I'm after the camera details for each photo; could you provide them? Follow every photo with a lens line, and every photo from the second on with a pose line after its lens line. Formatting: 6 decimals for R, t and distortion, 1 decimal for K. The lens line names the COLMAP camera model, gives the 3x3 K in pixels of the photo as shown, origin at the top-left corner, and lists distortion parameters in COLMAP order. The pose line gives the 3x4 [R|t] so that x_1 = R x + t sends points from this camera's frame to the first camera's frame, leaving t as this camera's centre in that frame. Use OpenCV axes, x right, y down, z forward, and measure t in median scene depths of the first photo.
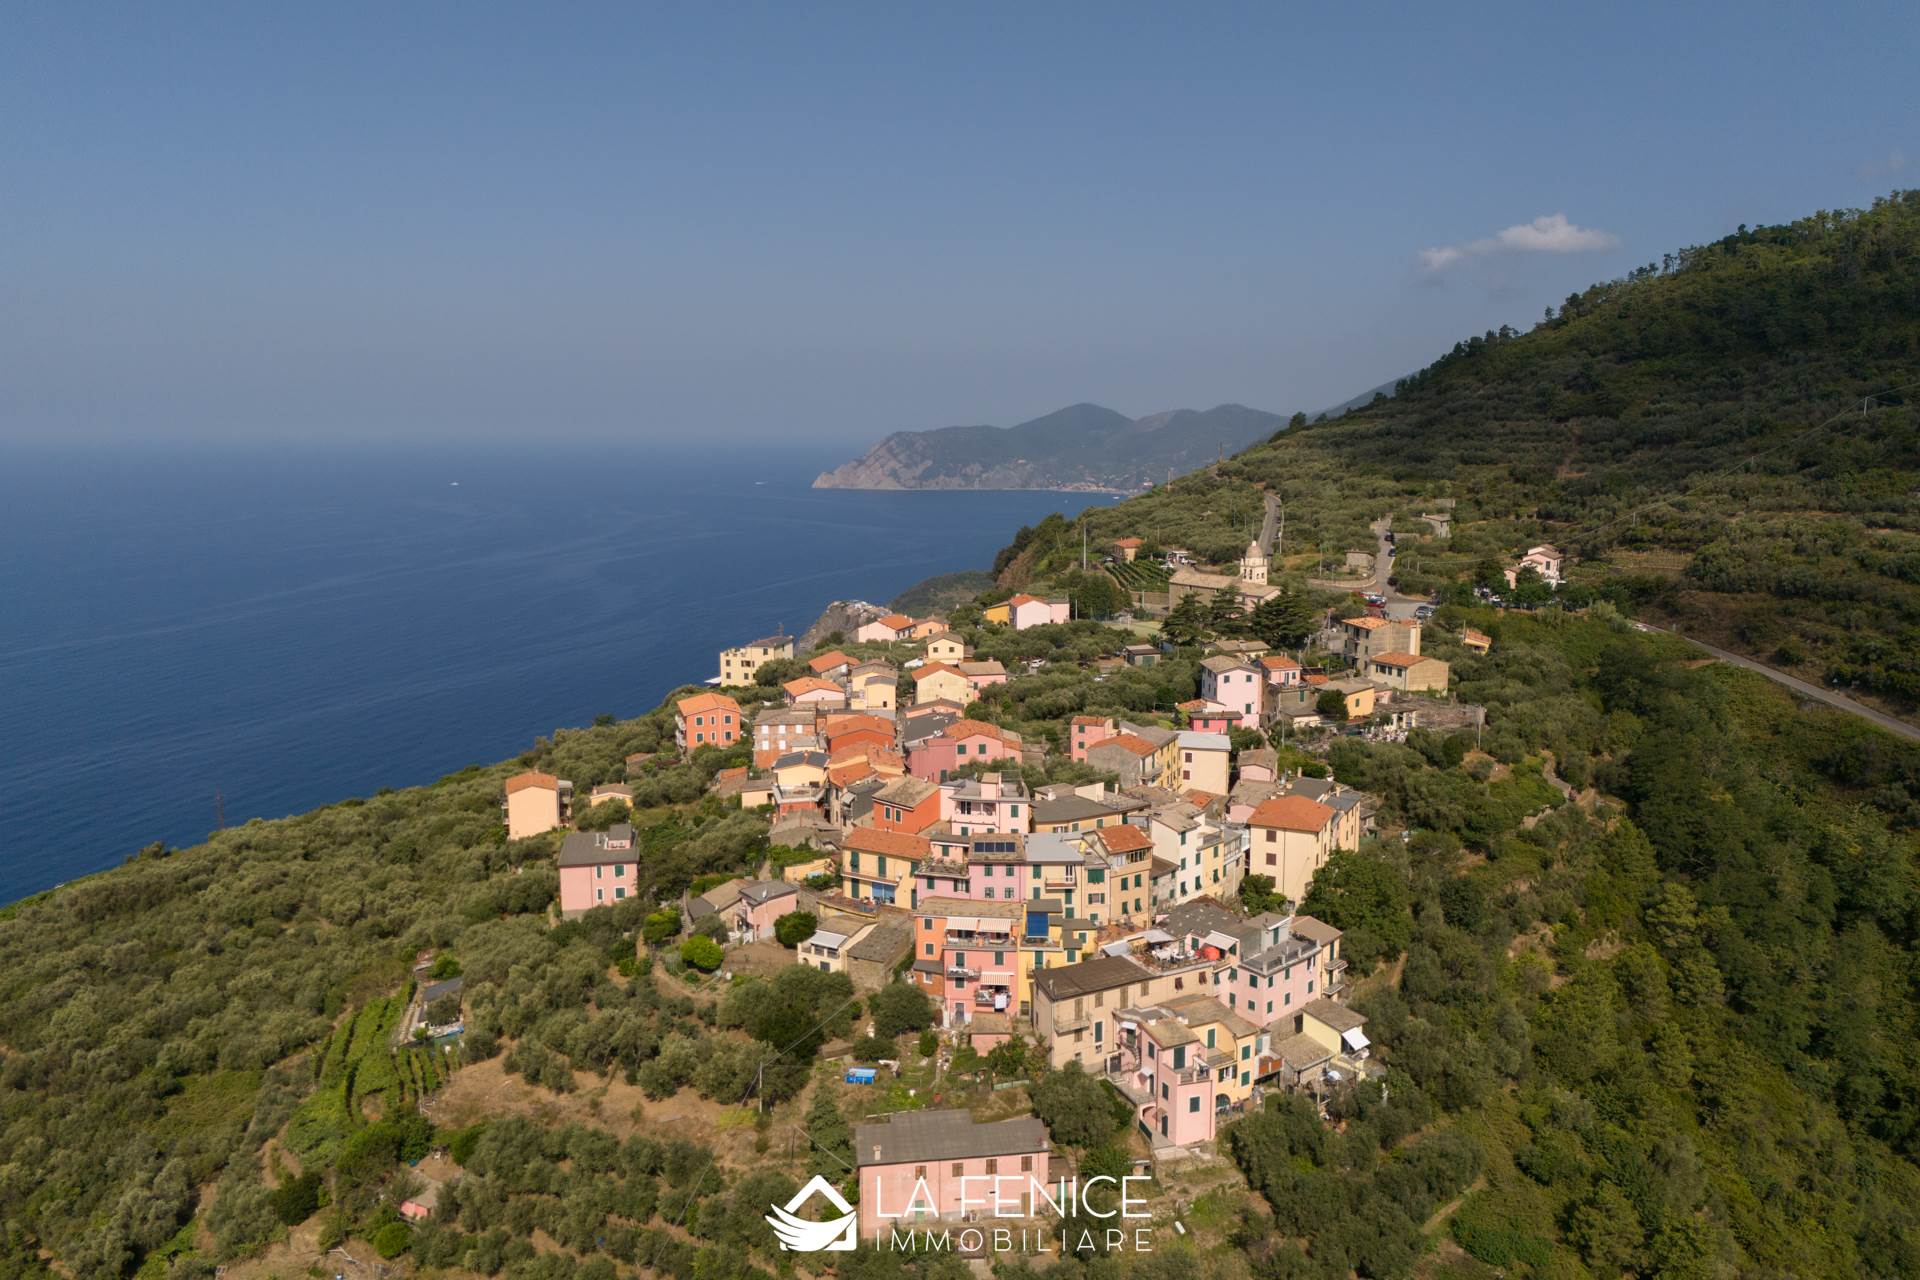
lens RADIAL K [[1411.2, 0, 963.1], [0, 1411.2, 635.7], [0, 0, 1]] dist [0.111338, -0.198457]
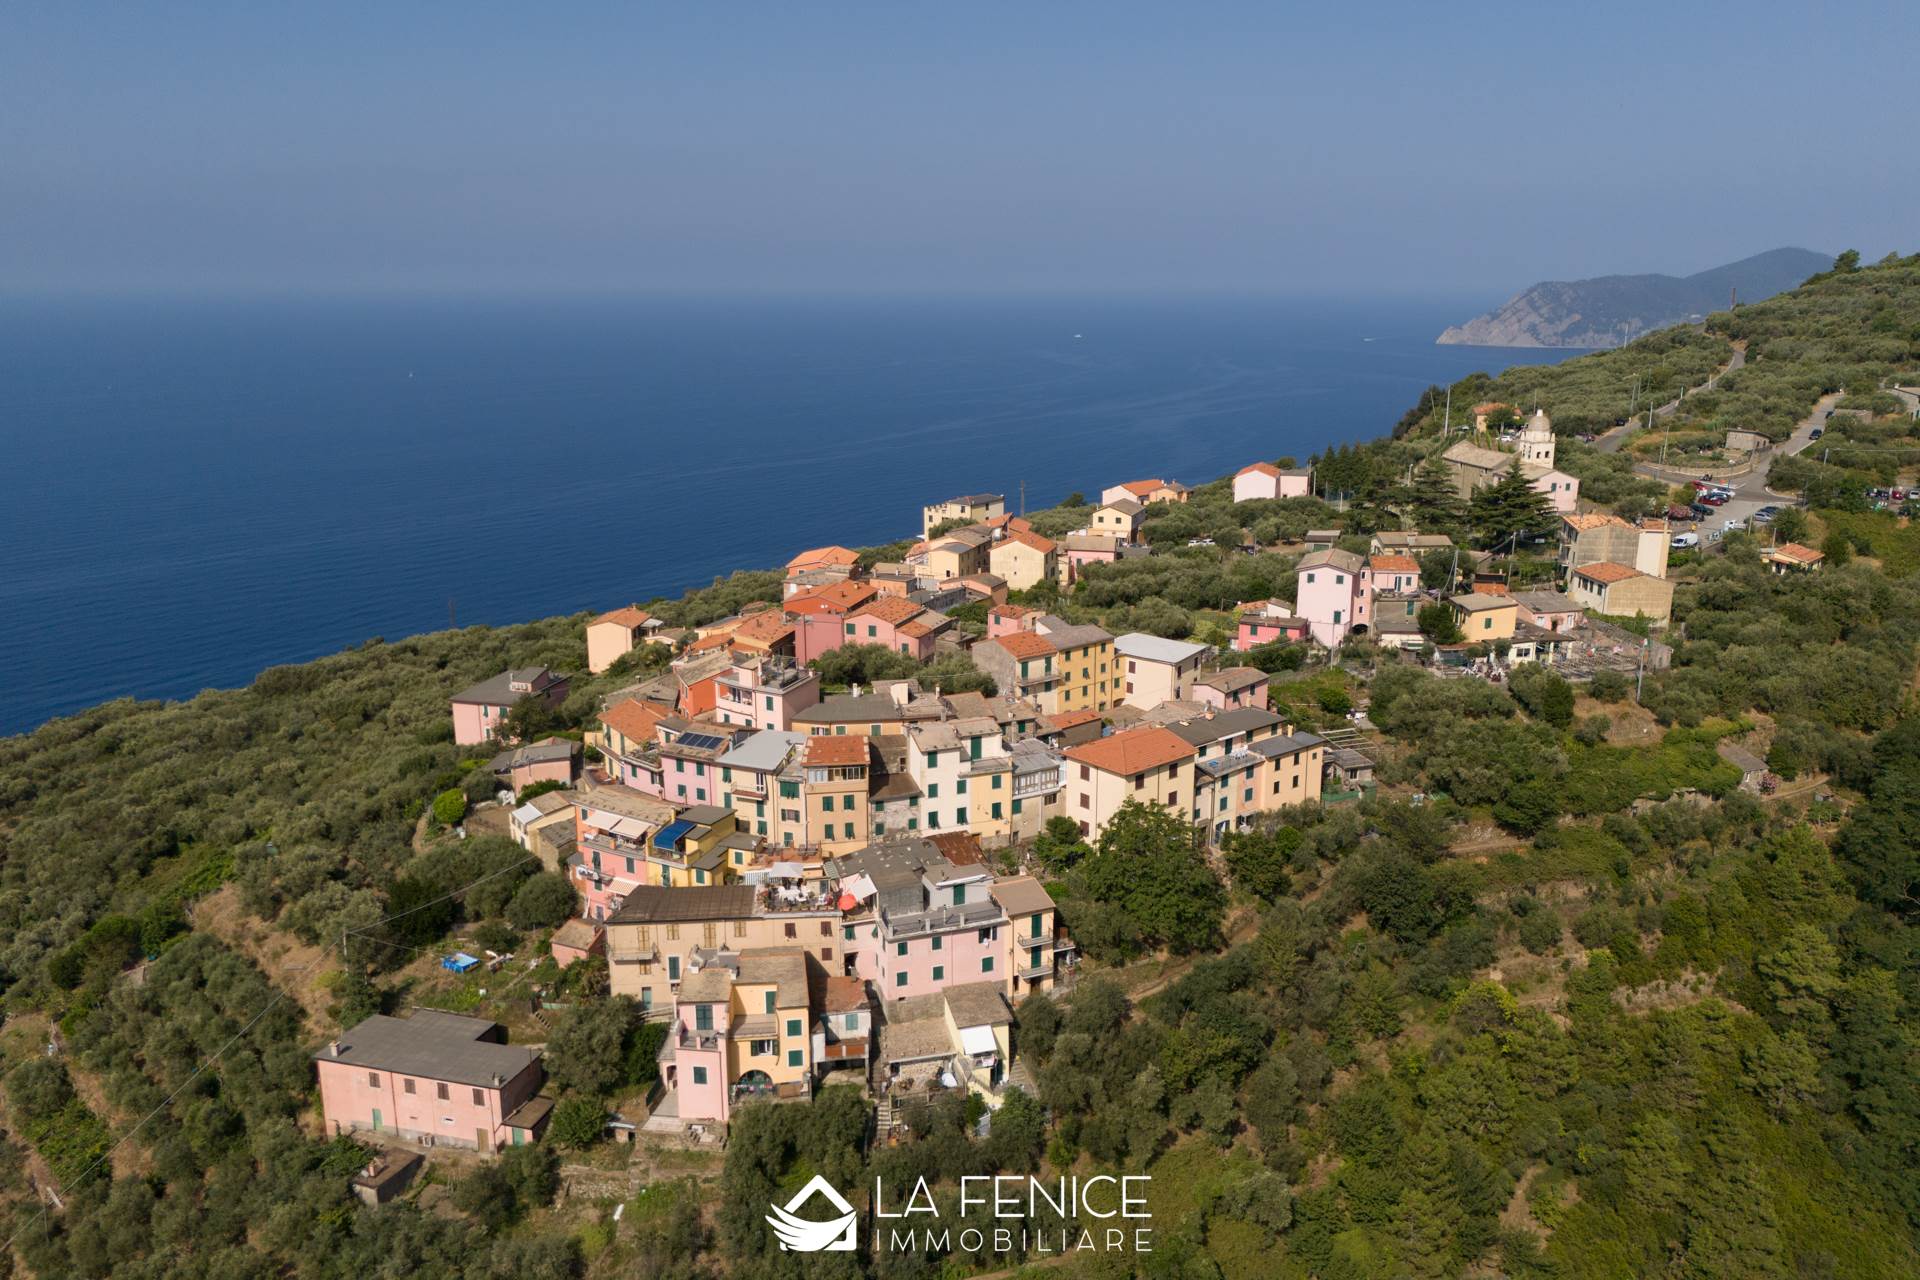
lens RADIAL K [[1411.2, 0, 963.1], [0, 1411.2, 635.7], [0, 0, 1]] dist [0.111338, -0.198457]
pose [[0.908423, 0.105433, -0.404538, 0.444592], [-0.064687, 0.991471, 0.113142, -0.020396], [0.413017, -0.076613, 0.907495, 0.241620]]
